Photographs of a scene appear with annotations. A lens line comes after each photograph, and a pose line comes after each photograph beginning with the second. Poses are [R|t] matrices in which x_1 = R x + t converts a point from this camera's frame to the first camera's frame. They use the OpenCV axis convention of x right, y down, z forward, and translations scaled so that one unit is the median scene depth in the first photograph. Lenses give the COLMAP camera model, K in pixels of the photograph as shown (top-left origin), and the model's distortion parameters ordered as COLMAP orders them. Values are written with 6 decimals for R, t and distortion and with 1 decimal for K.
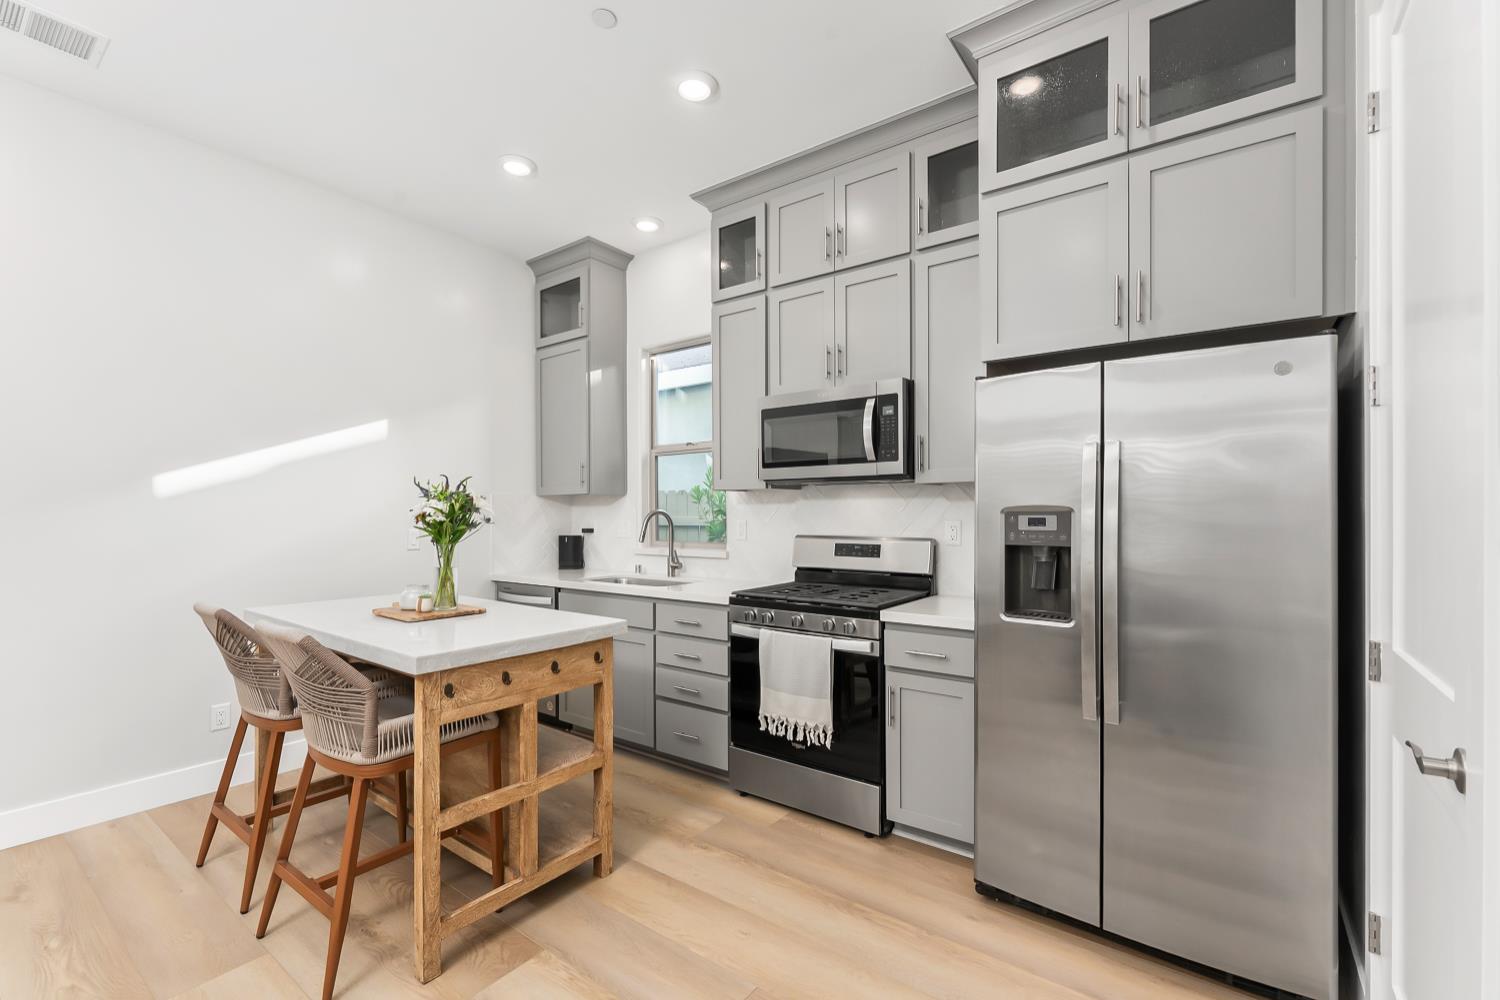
lens RADIAL K [[643.7, 0, 750.4], [0, 643.7, 514.2], [0, 0, 1]] dist [-0.000407, -0.000204]
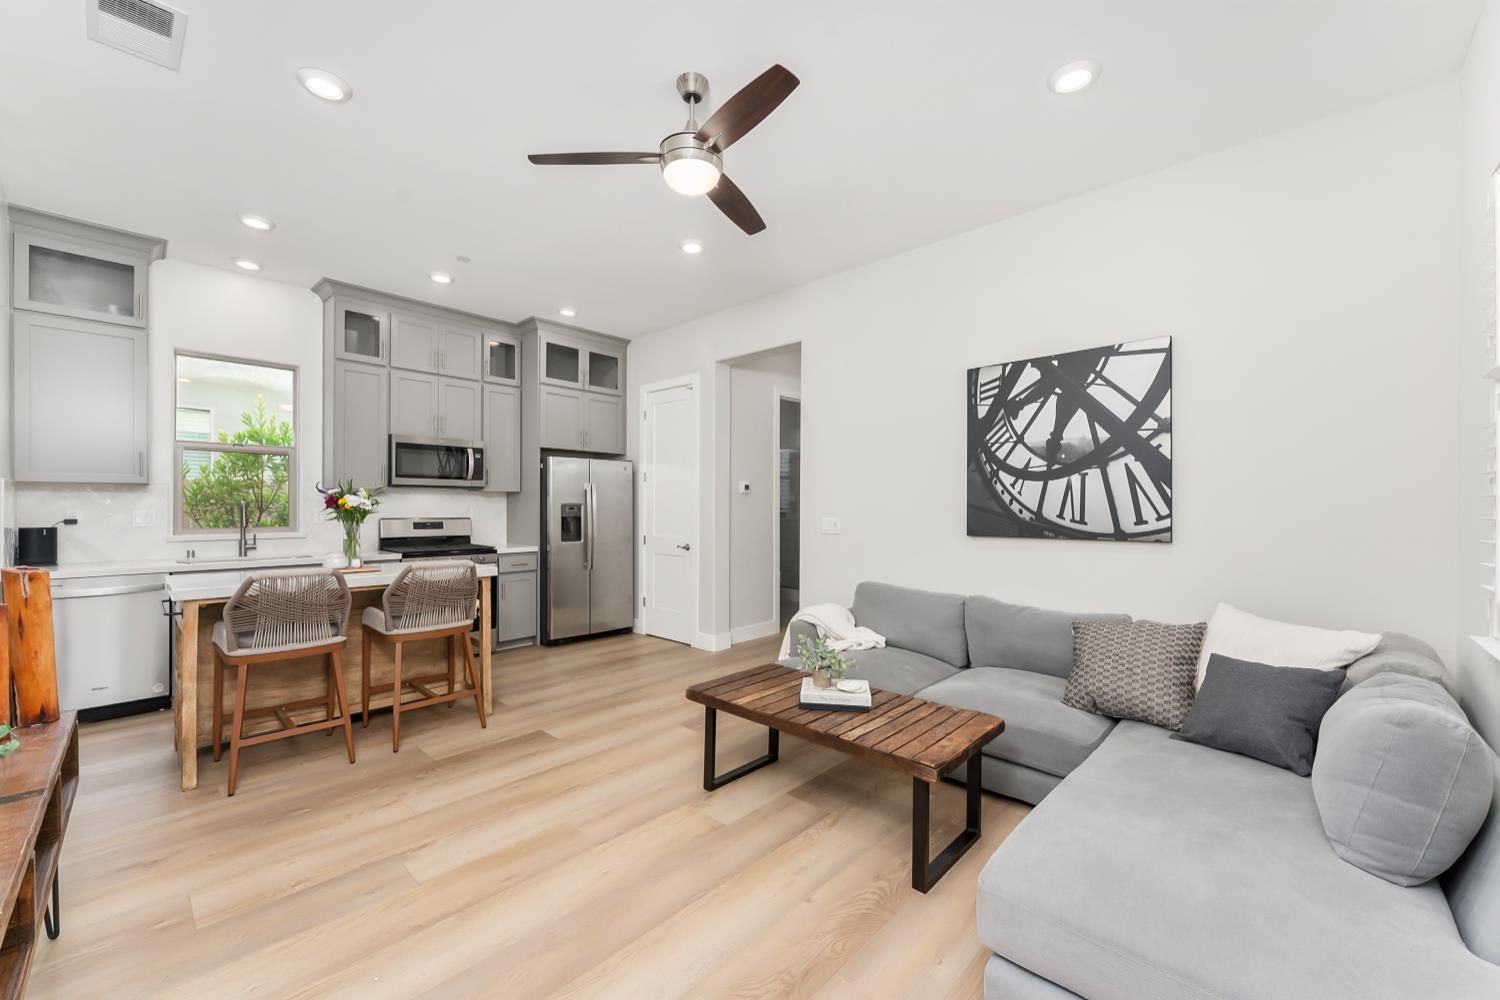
lens RADIAL K [[588.7, 0, 747.2], [0, 588.7, 507.8], [0, 0, 1]] dist [-0.001036, -0.000127]
pose [[0.106456, -0.001005, 0.994317, -1.420620], [-0.004637, 0.999988, 0.001507, 0.000090], [-0.994307, -0.004771, 0.106450, -0.062243]]
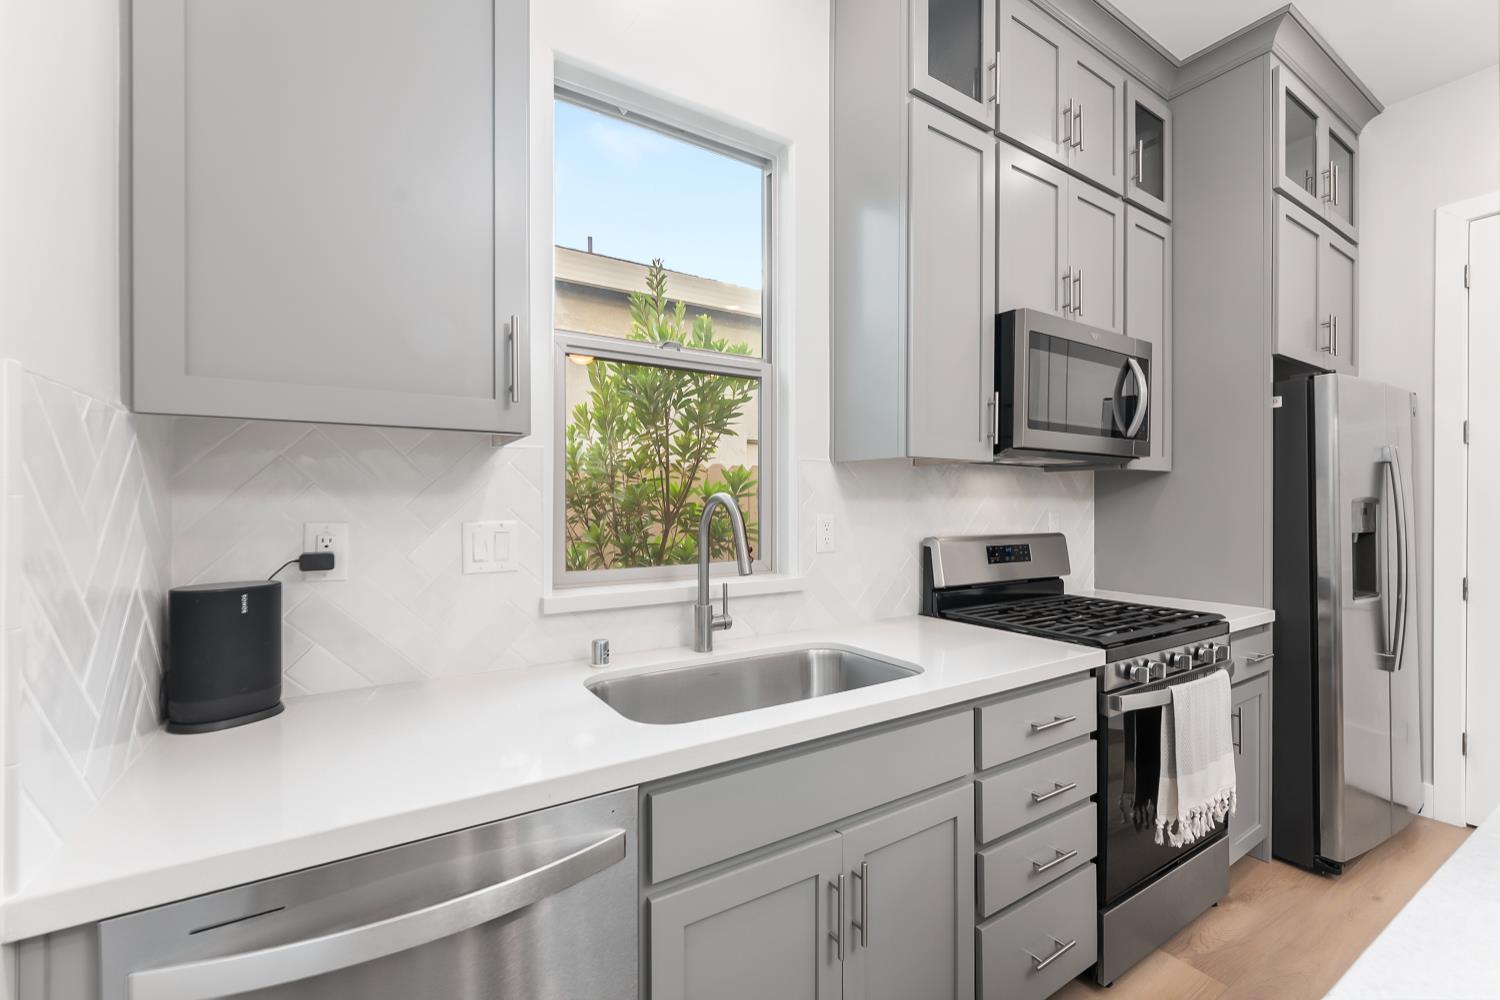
lens RADIAL K [[626.7, 0, 750.4], [0, 626.7, 510.1], [0, 0, 1]] dist [0.002893, 0.000288]
pose [[0.353354, -0.003945, 0.935481, -0.638902], [-0.001291, 0.999988, 0.004705, 0.002541], [-0.935489, -0.002870, 0.353344, 1.057332]]
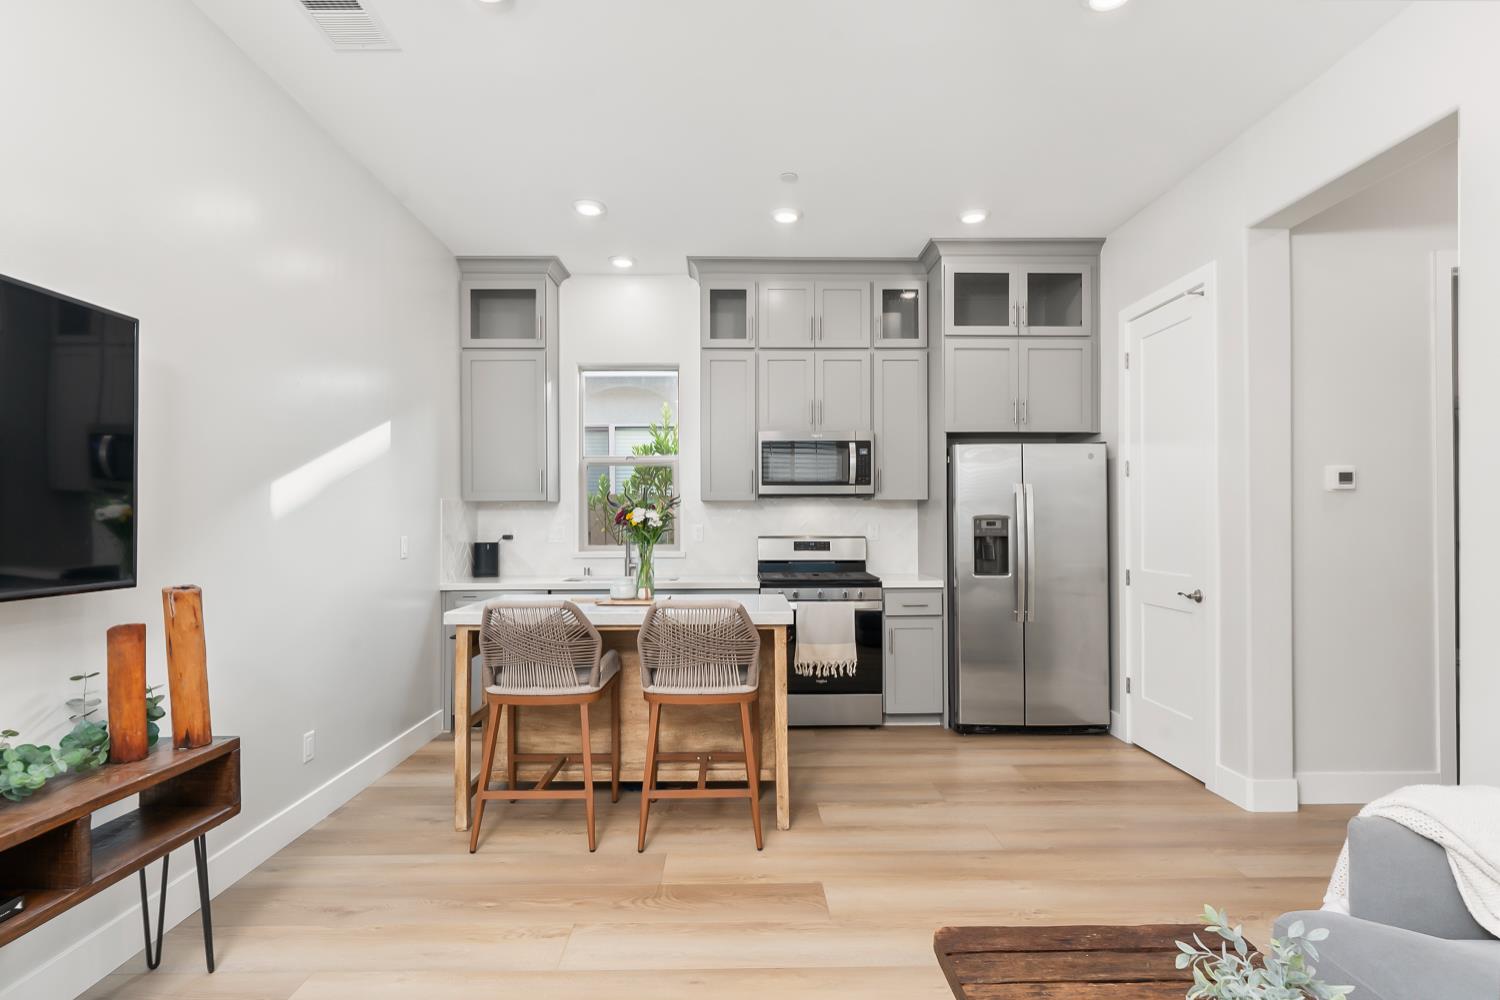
lens RADIAL K [[743.5, 0, 747.9], [0, 743.5, 518.1], [0, 0, 1]] dist [0.002792, 0.000088]
pose [[0.791922, 0.000114, 0.610622, -0.956743], [0.002190, 0.999993, -0.003027, 0.000067], [-0.610618, 0.003734, 0.791916, -0.194340]]
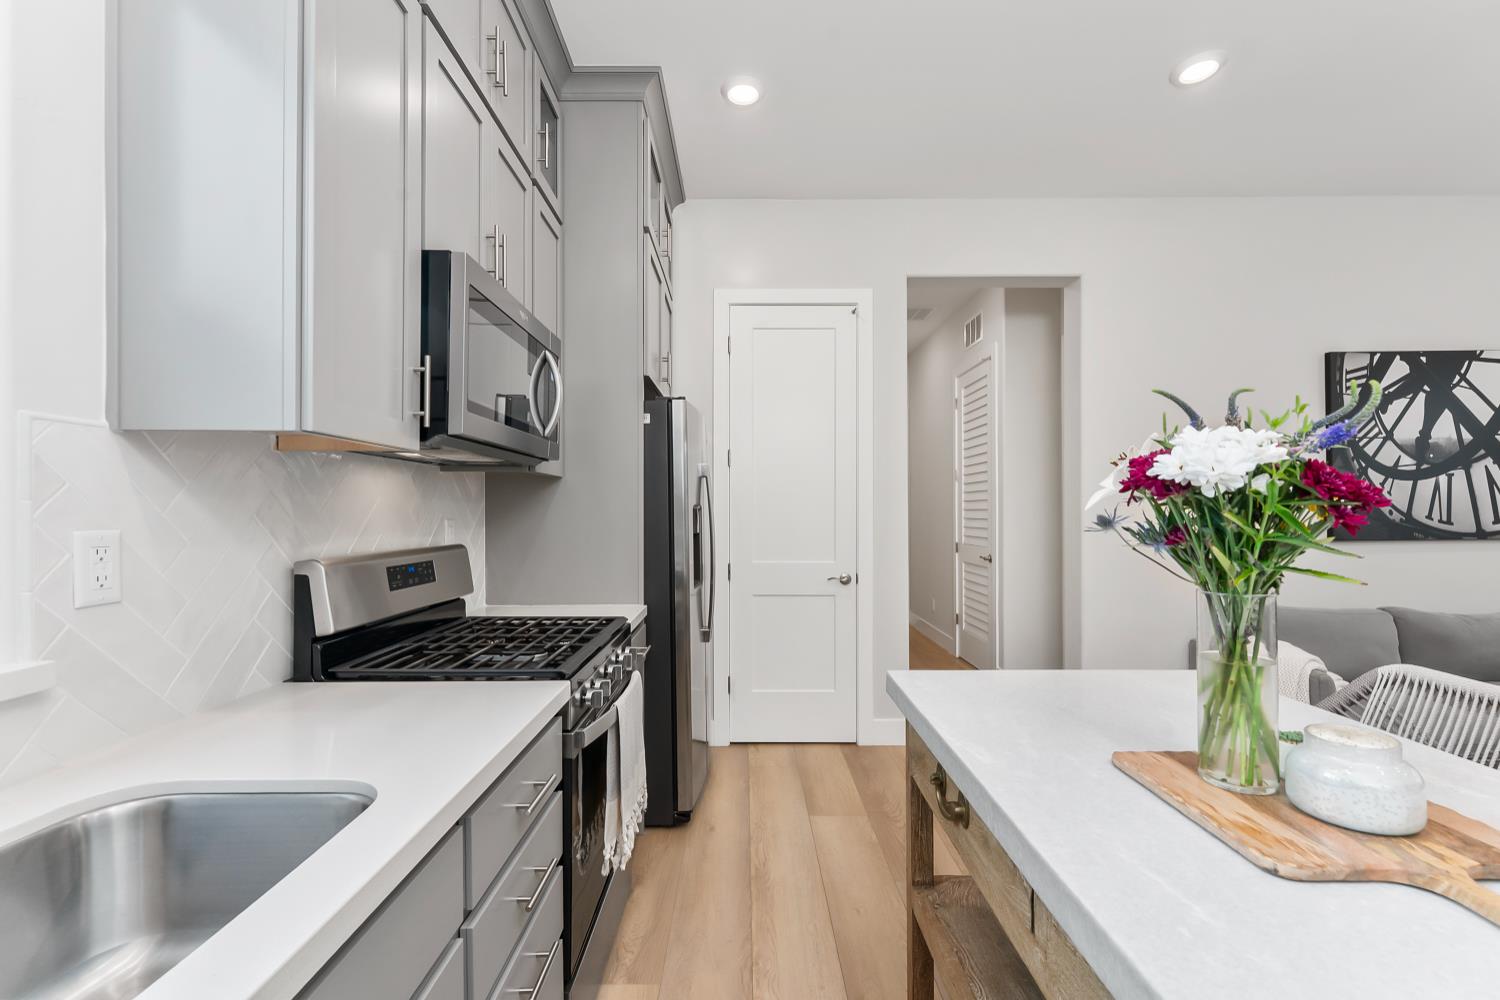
lens RADIAL K [[643.4, 0, 747.8], [0, 643.4, 509.8], [0, 0, 1]] dist [-0.001002, 0.000122]
pose [[-0.599464, 0.005349, 0.800384, -0.484395], [0.003482, 0.999986, -0.004075, 0.002123], [-0.800394, 0.000344, -0.599474, 1.139511]]
